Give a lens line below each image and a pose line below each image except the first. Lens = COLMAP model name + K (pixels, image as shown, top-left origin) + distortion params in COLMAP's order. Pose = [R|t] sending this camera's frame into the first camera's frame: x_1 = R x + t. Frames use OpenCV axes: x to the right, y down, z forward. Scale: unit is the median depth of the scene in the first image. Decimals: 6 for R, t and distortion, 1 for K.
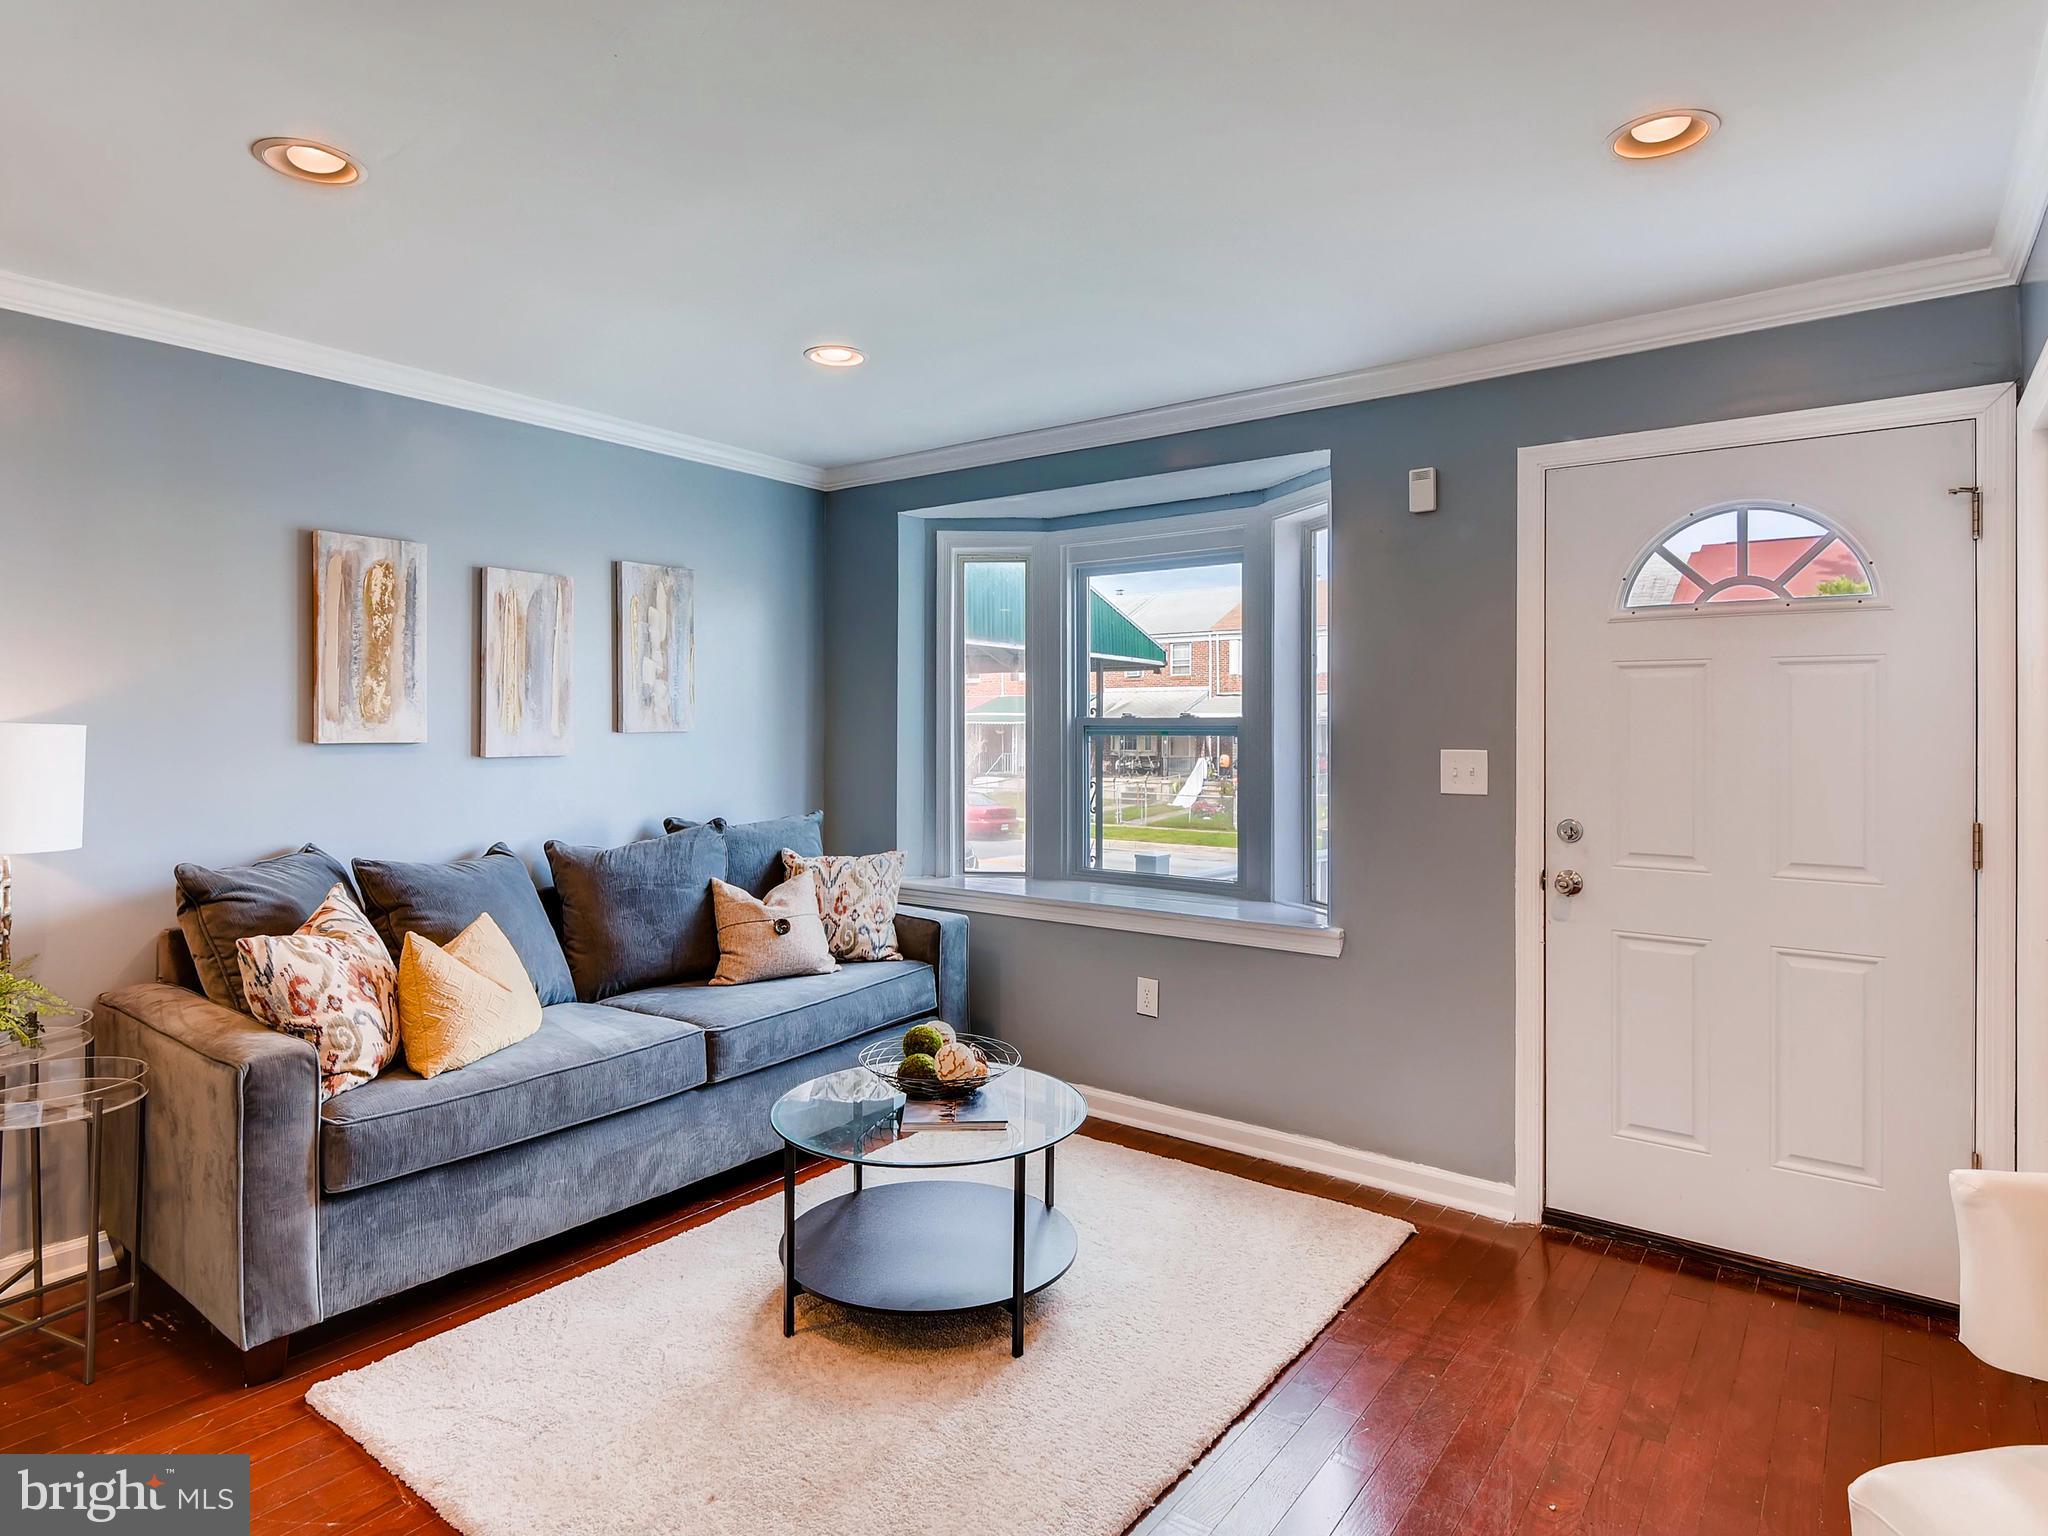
lens RADIAL K [[1103.6, 0, 1026.8], [0, 1103.6, 732.8], [0, 0, 1]] dist [-0.001341, -0.000338]
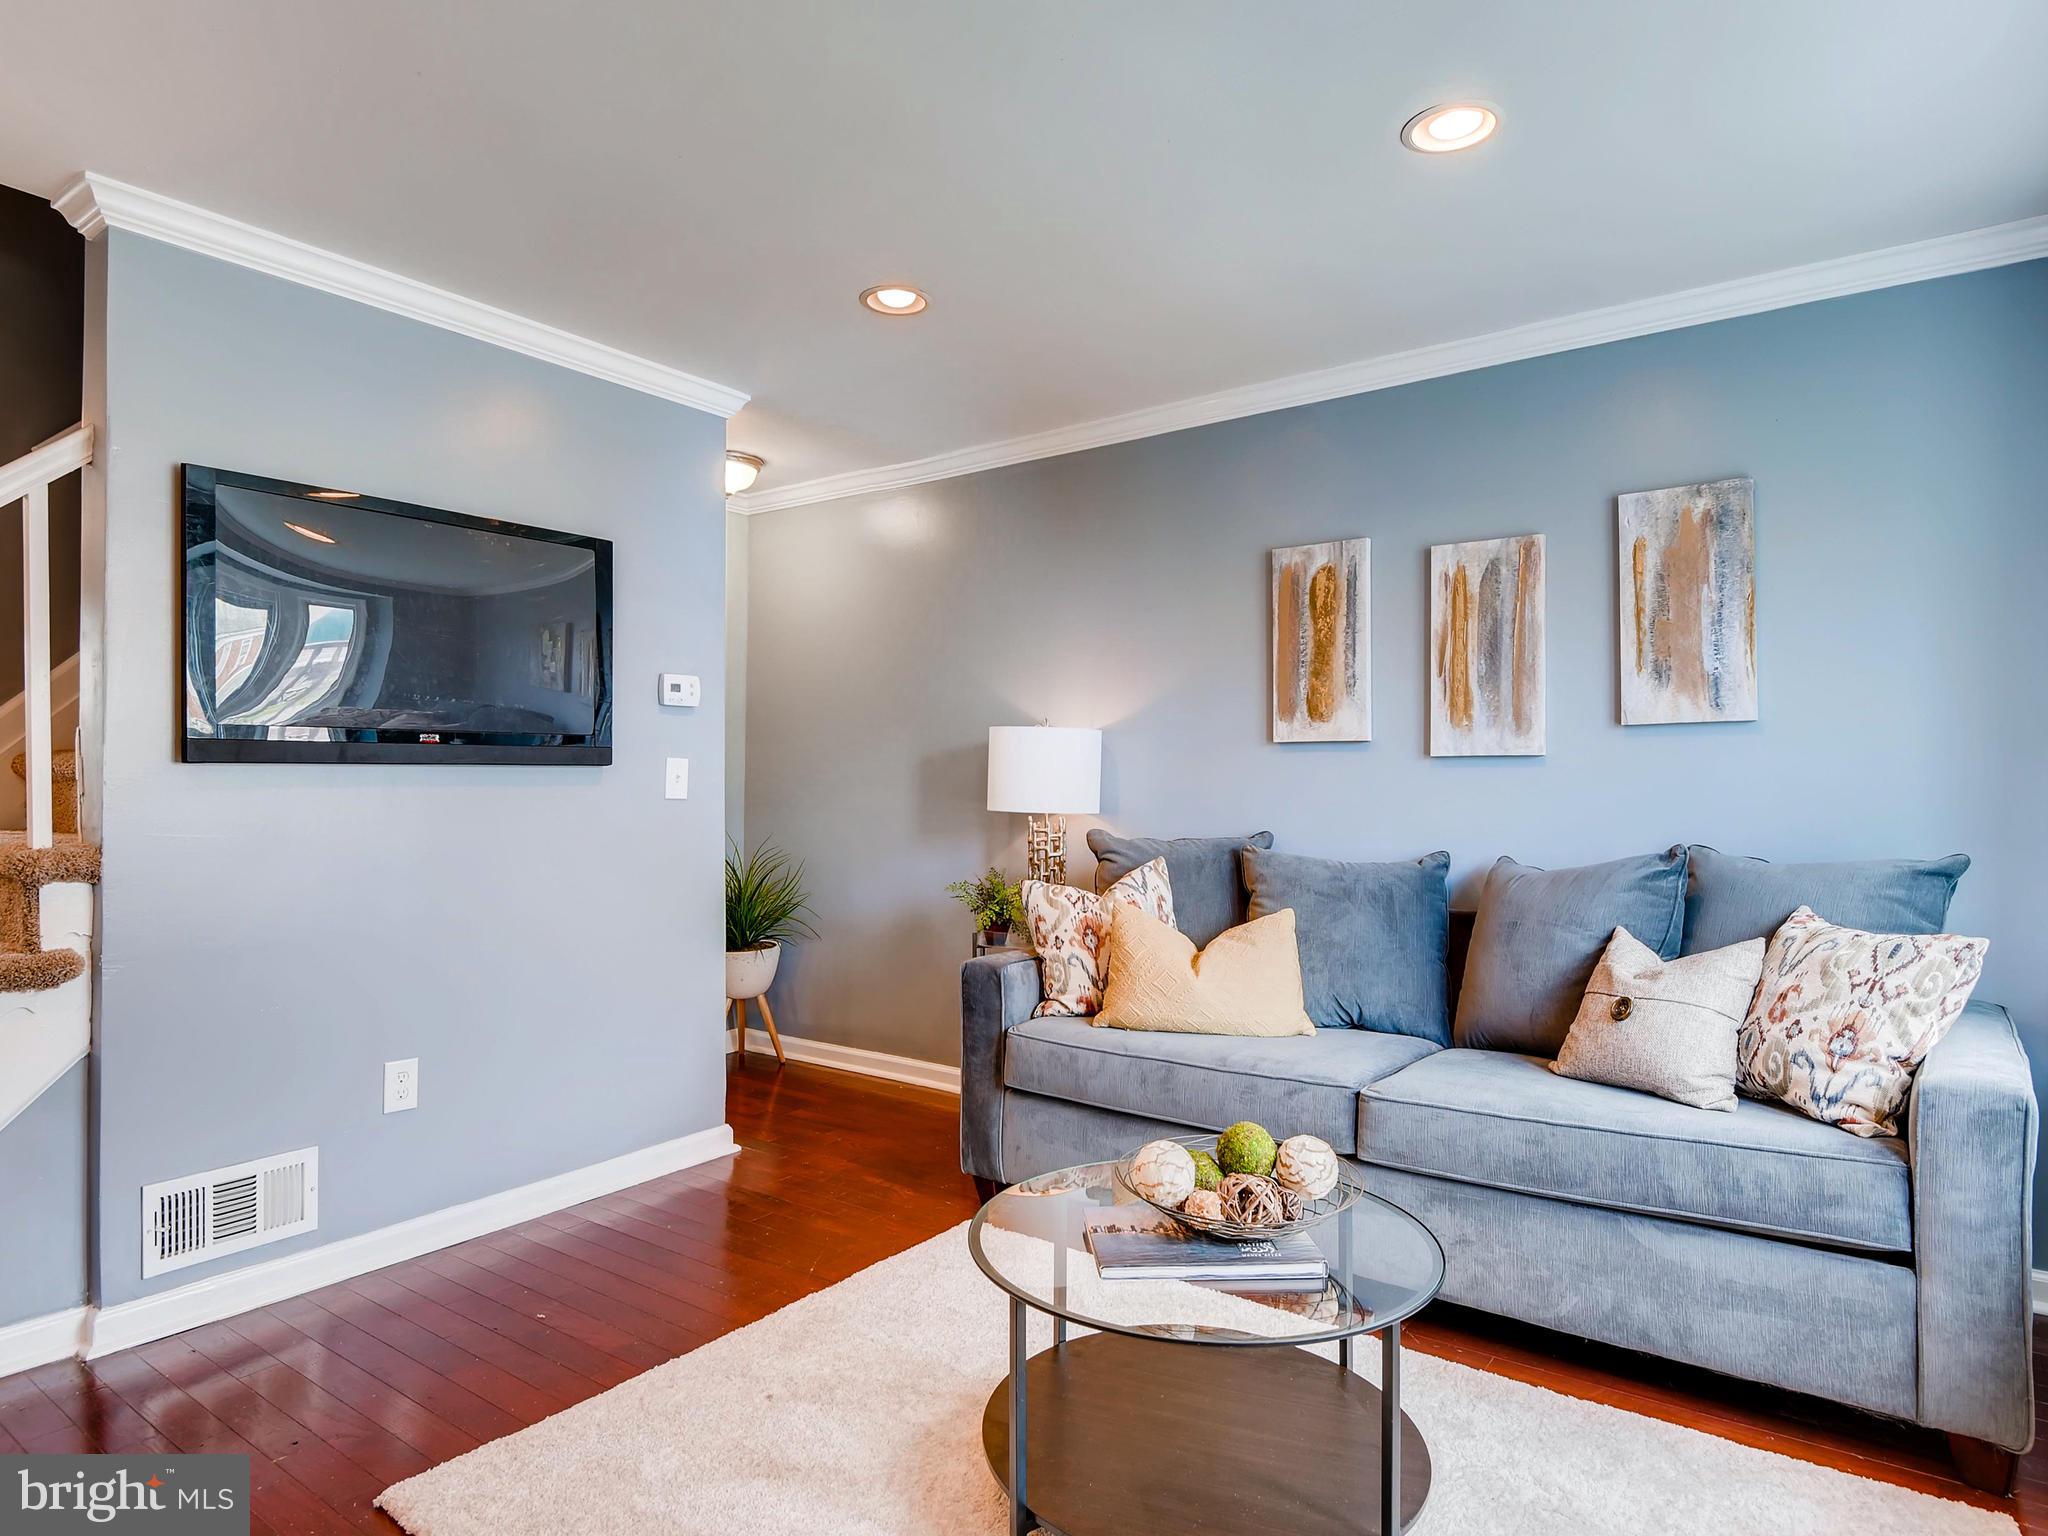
lens RADIAL K [[1175.0, 0, 1024.0], [0, 1175.0, 768.0], [0, 0, 1]] dist [-0.000992, -0.000866]
pose [[-0.000401, -0.007859, -0.999969, 0.537515], [0.000338, 0.999969, -0.007859, 0.045118], [1.000000, -0.000341, -0.000398, 0.741890]]
